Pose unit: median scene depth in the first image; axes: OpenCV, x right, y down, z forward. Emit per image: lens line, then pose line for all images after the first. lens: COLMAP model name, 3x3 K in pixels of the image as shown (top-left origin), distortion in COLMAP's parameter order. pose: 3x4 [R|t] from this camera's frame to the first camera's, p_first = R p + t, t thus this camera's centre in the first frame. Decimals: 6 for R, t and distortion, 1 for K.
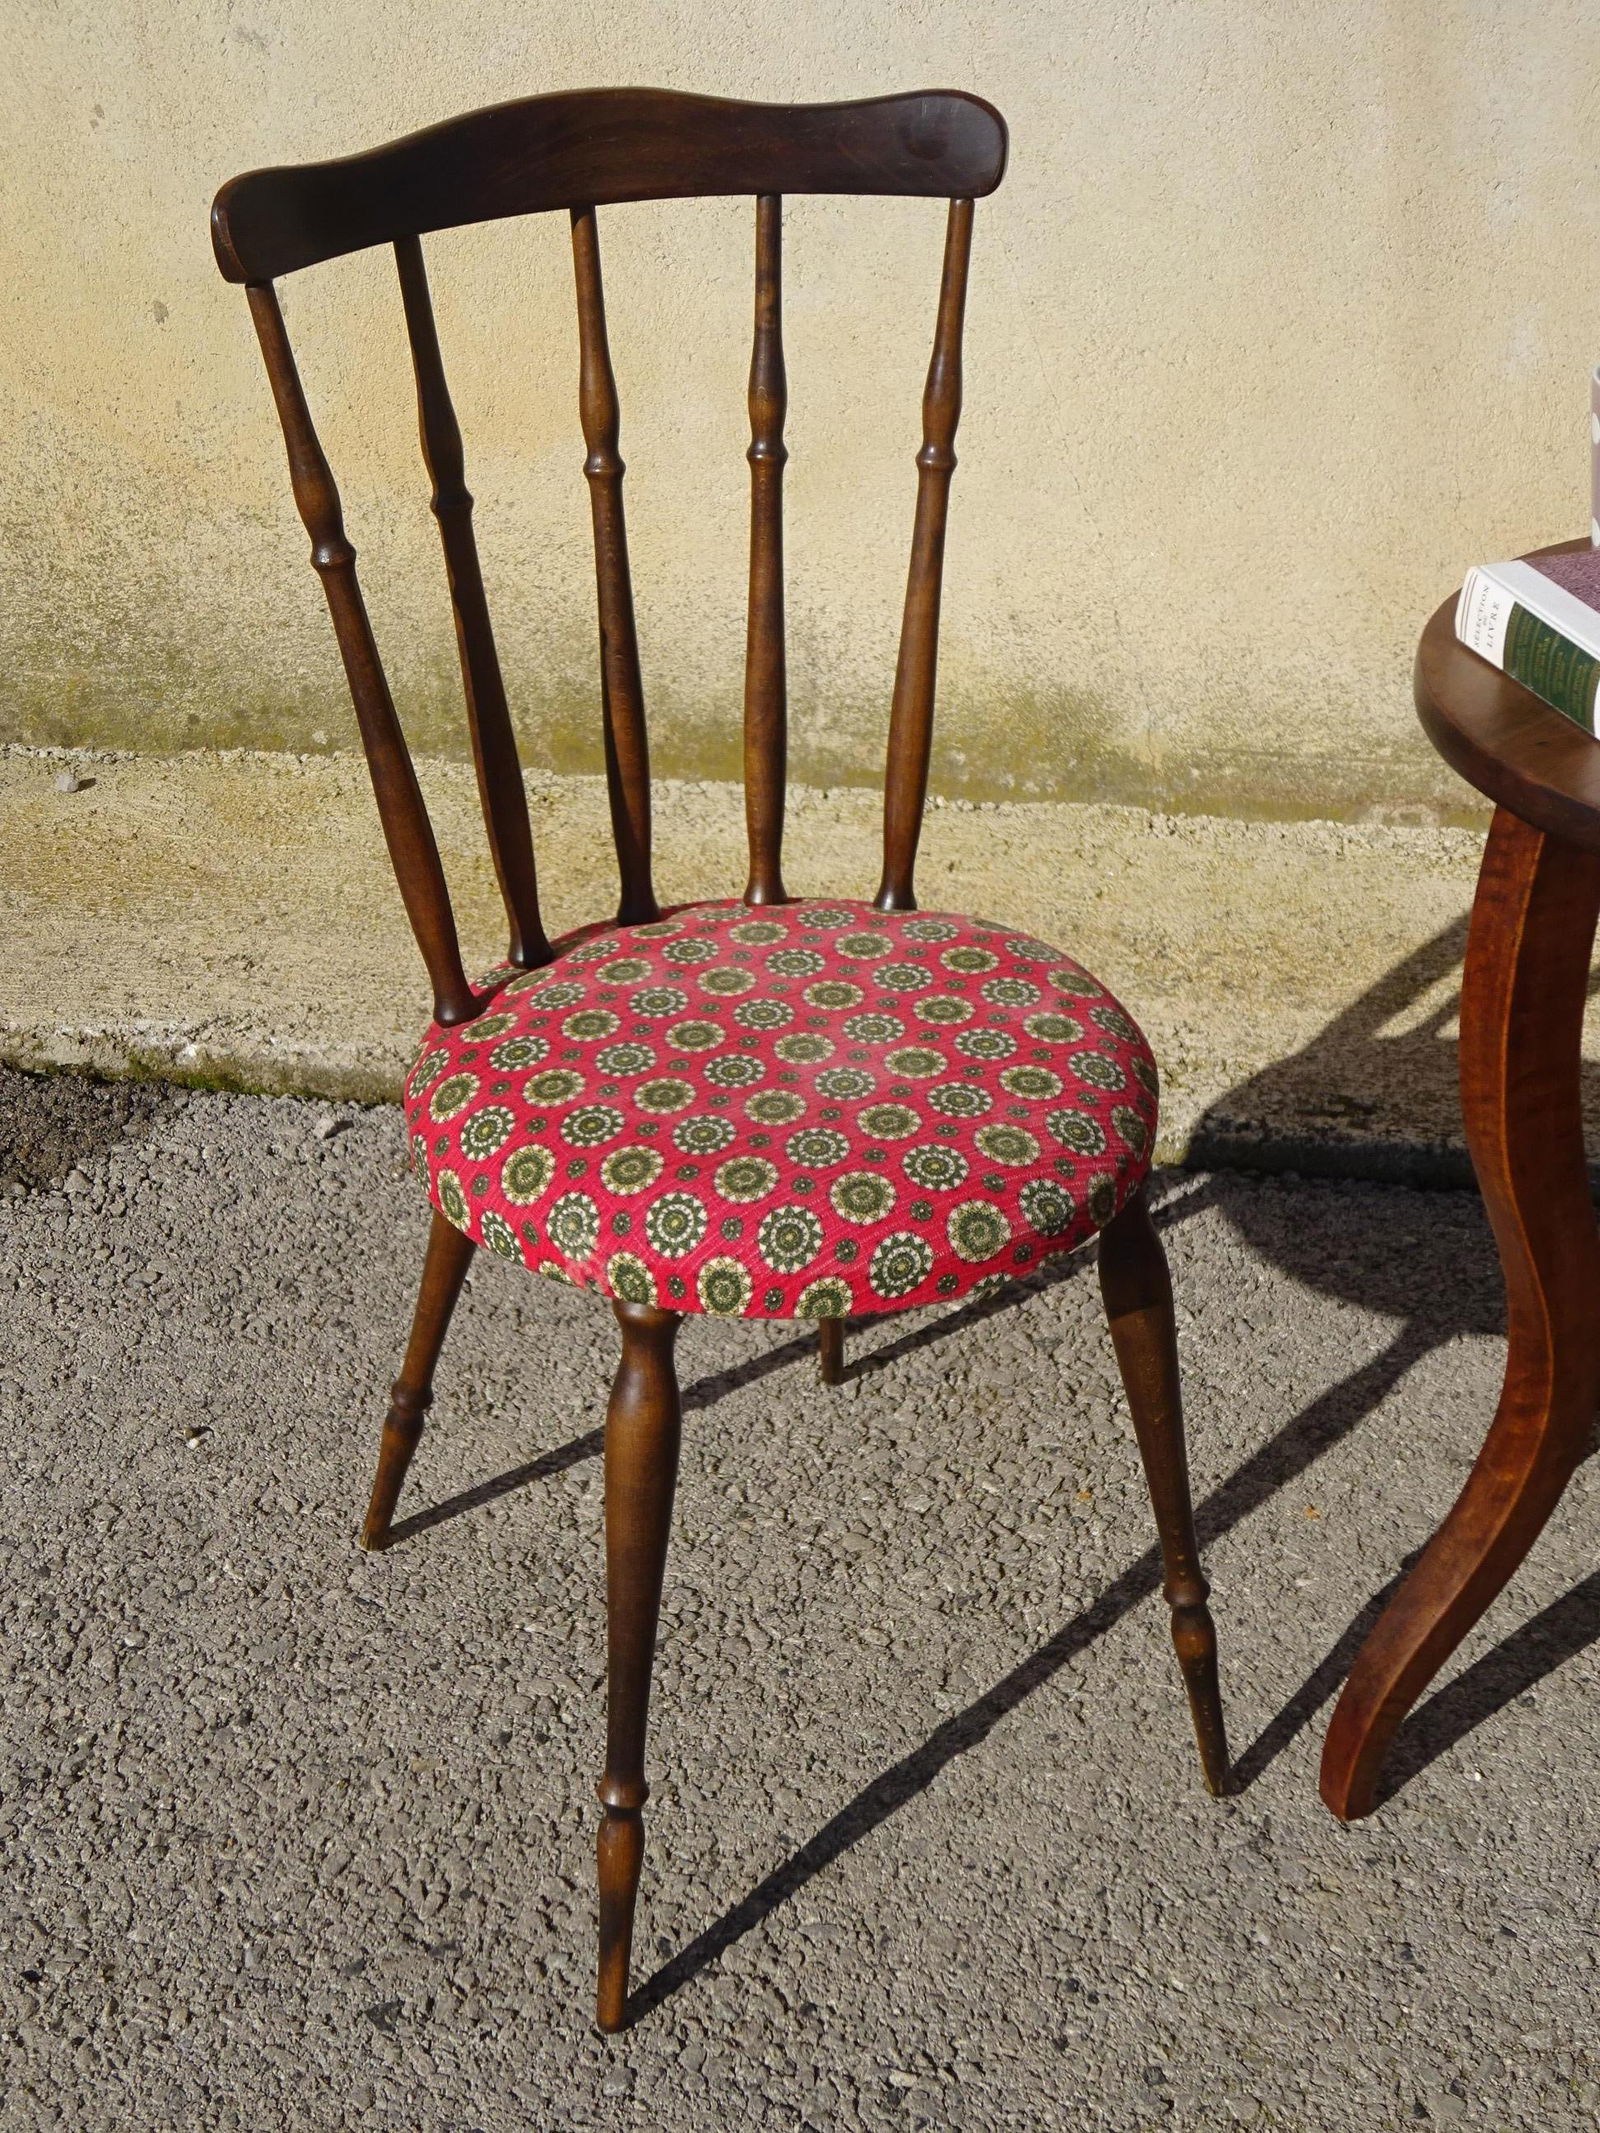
lens RADIAL K [[2815.6, 0, 796.8], [0, 2815.6, 1072.3], [0, 0, 1]] dist [0.034138, 0.000000]
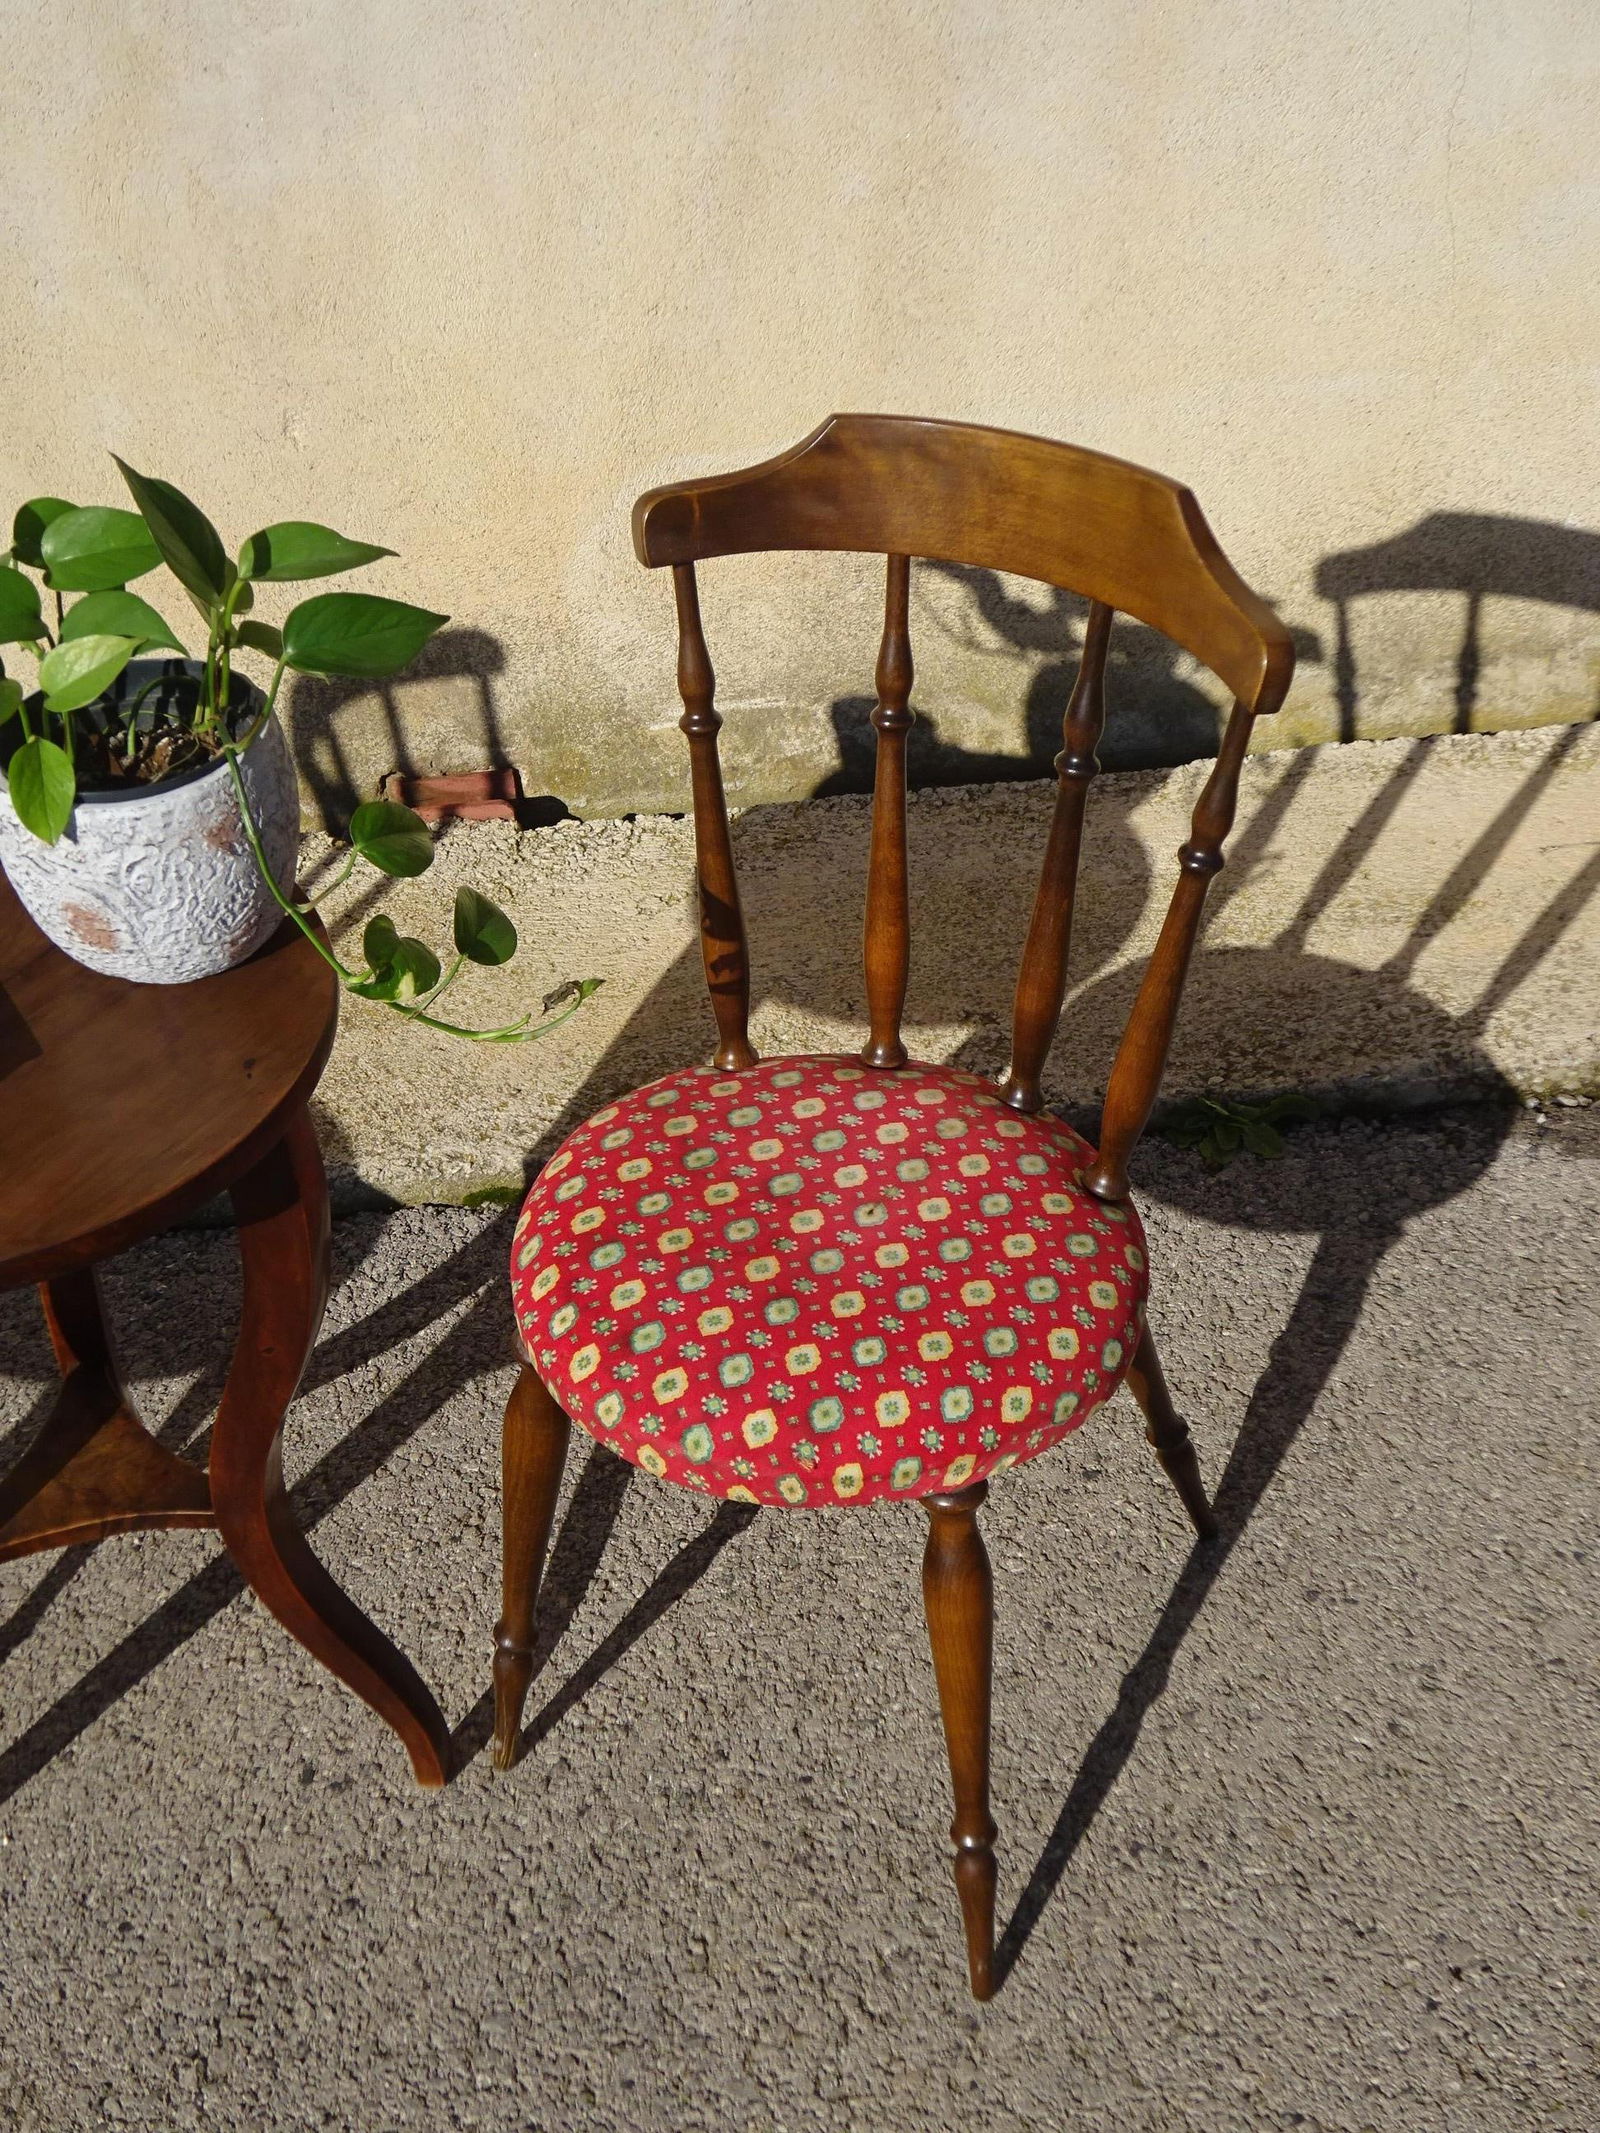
lens RADIAL K [[2815.6, 0, 806.1], [0, 2815.6, 1074.4], [0, 0, 1]] dist [0.034138, 0.000000]
pose [[0.971662, -0.184254, 0.148066, 0.397901], [0.161328, 0.974763, 0.154307, -0.175285], [-0.172761, -0.126047, 0.976865, -0.170421]]
